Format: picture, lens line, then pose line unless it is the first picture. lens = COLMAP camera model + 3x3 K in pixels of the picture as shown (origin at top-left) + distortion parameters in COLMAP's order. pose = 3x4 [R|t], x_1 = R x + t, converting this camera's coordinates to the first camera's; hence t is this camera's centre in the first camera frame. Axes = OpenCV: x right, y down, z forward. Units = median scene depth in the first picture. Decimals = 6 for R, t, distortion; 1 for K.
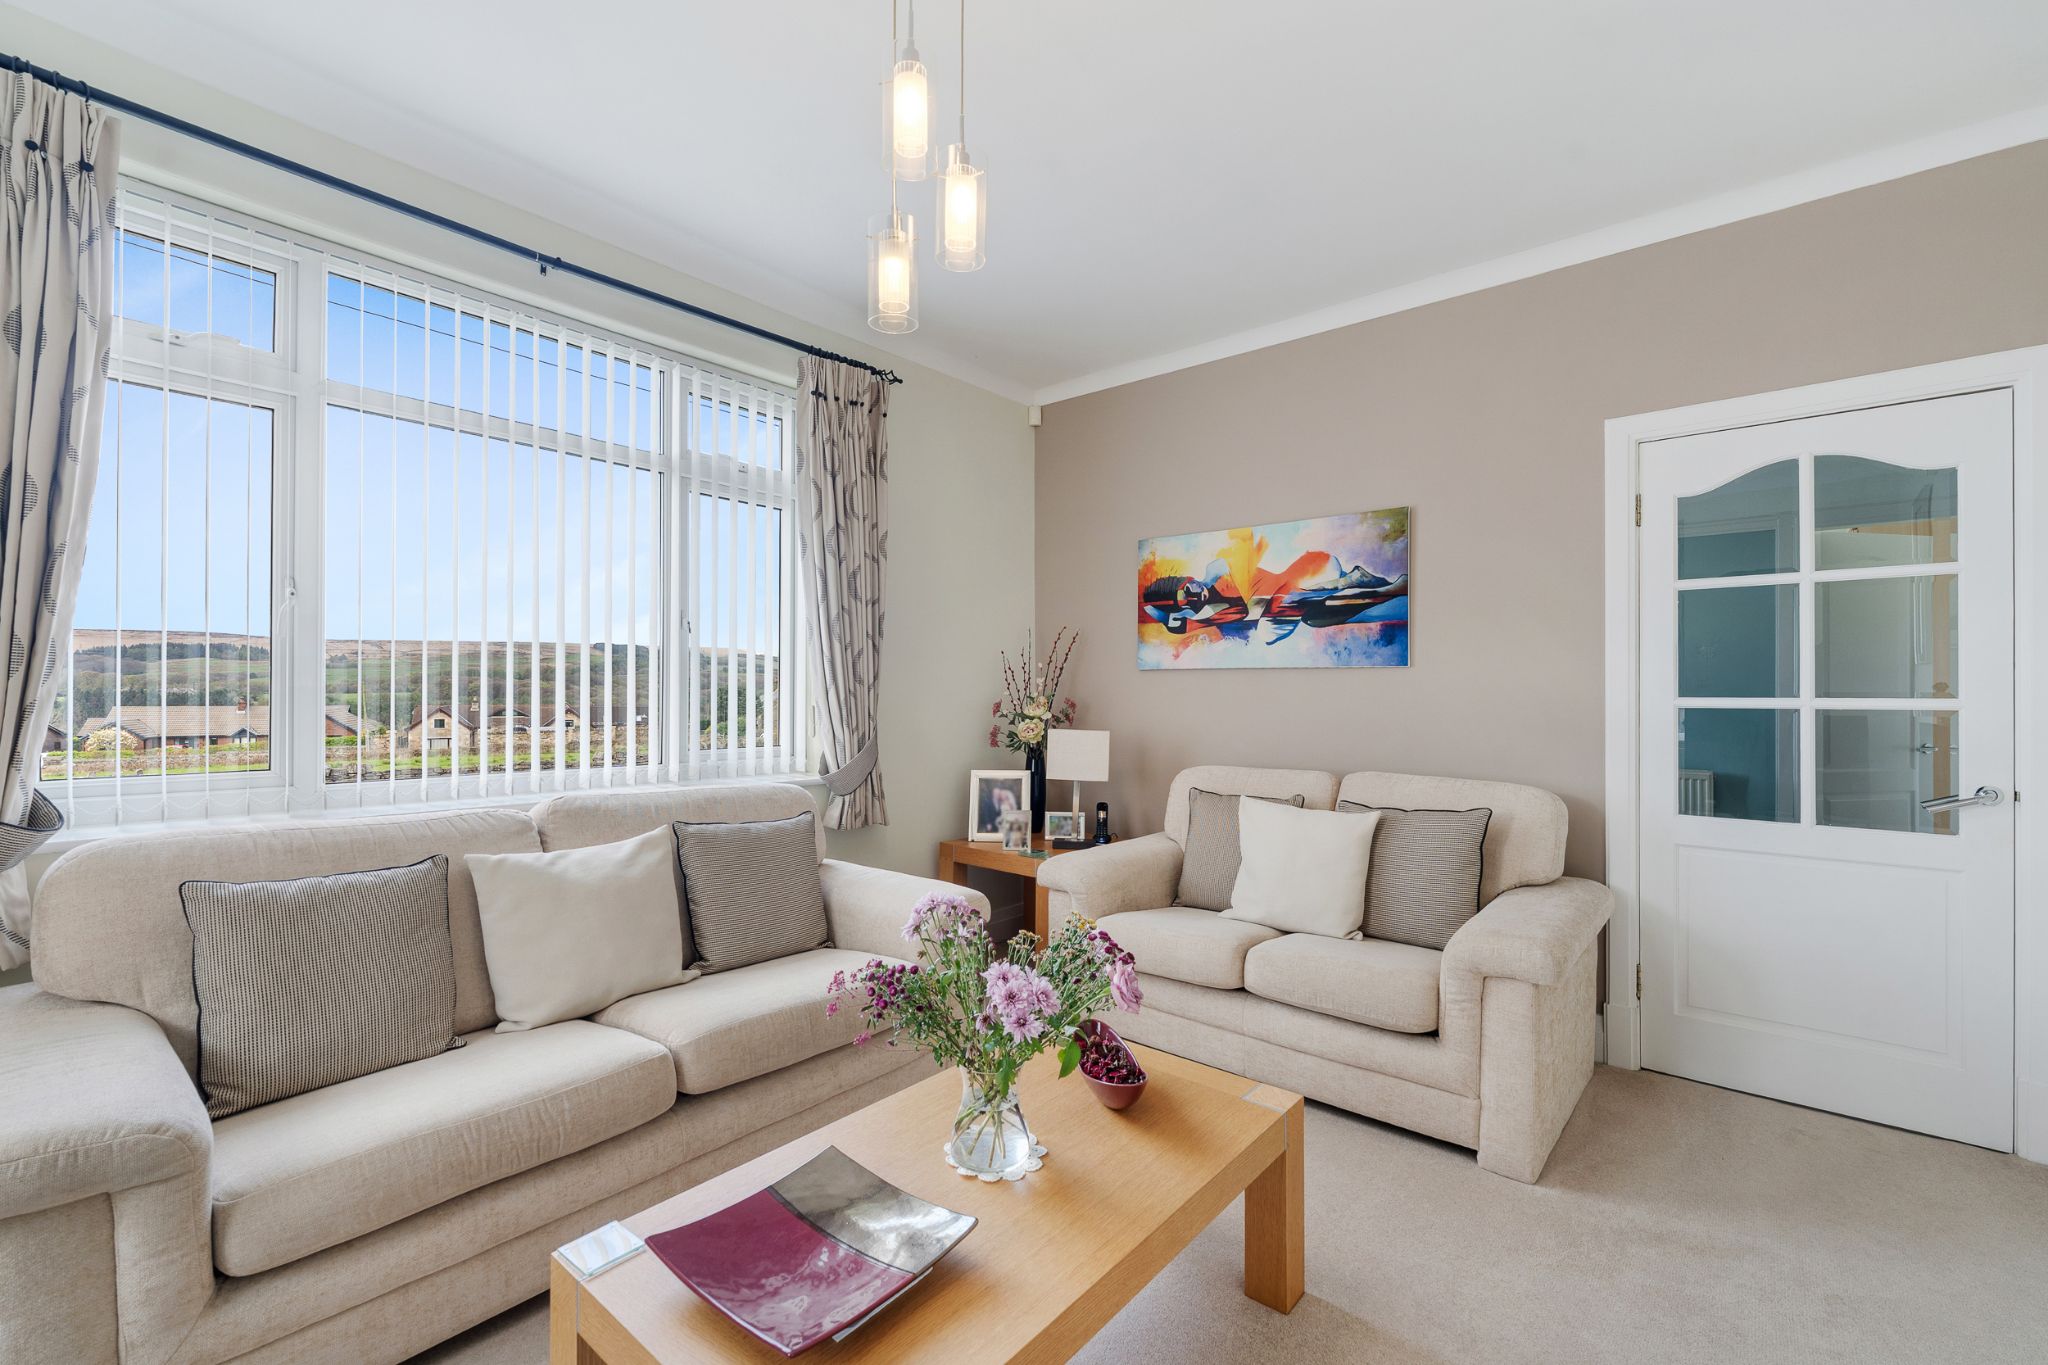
lens RADIAL K [[847.1, 0, 1017.4], [0, 847.1, 688.9], [0, 0, 1]] dist [-0.002770, -0.000979]
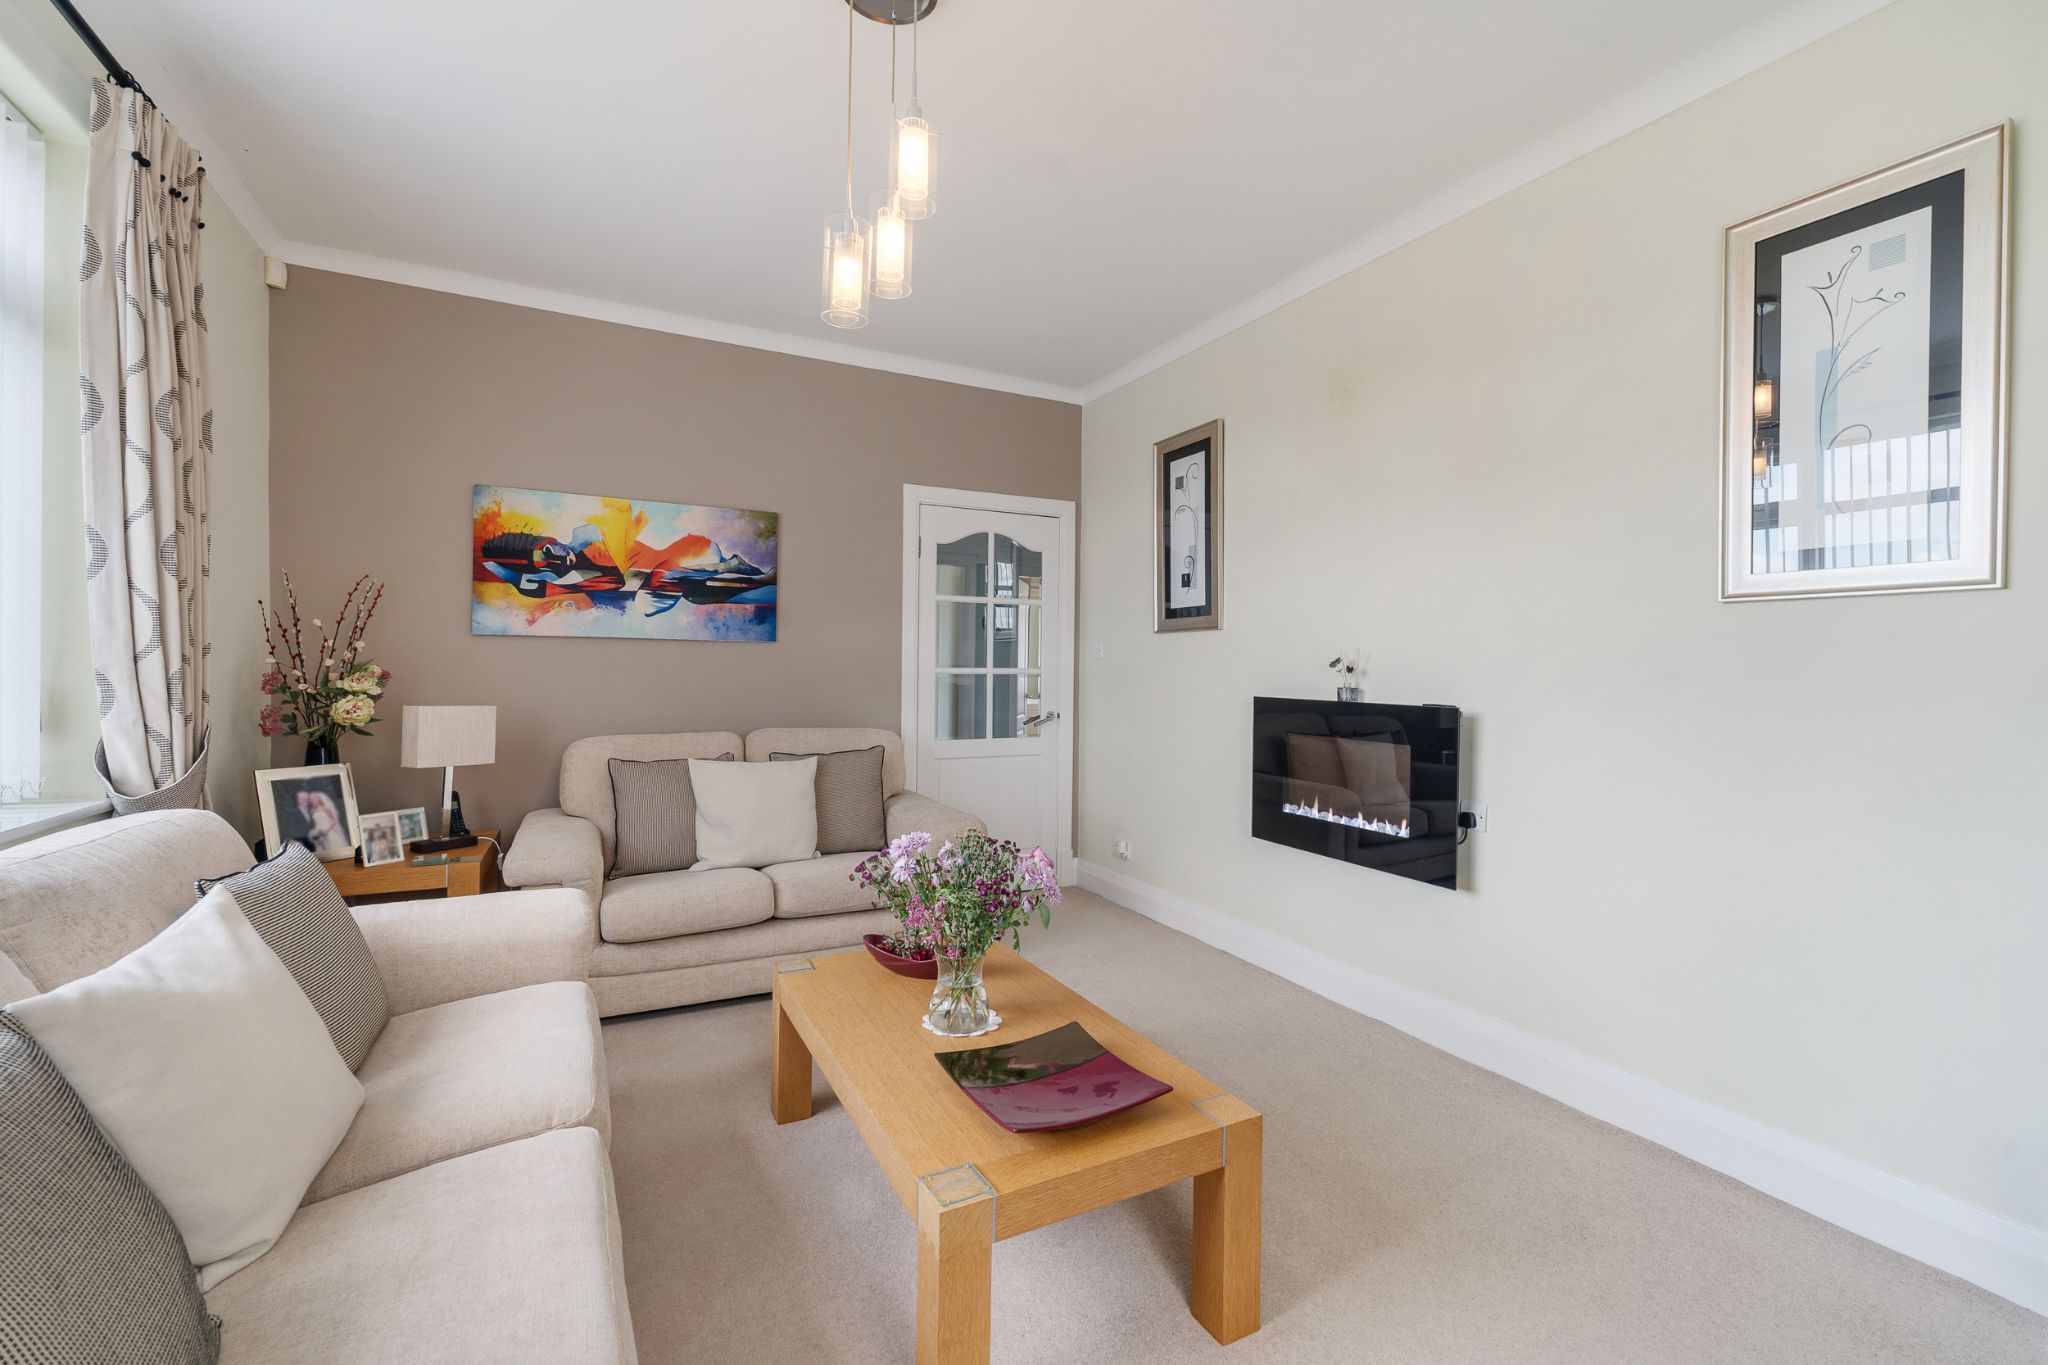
lens RADIAL K [[847.1, 0, 1011.5], [0, 847.1, 676.2], [0, 0, 1]] dist [-0.002770, -0.000979]
pose [[0.397266, -0.008885, 0.917661, -0.489352], [-0.013070, 0.999797, 0.015338, -0.000476], [-0.917611, -0.018088, 0.397069, 0.173865]]
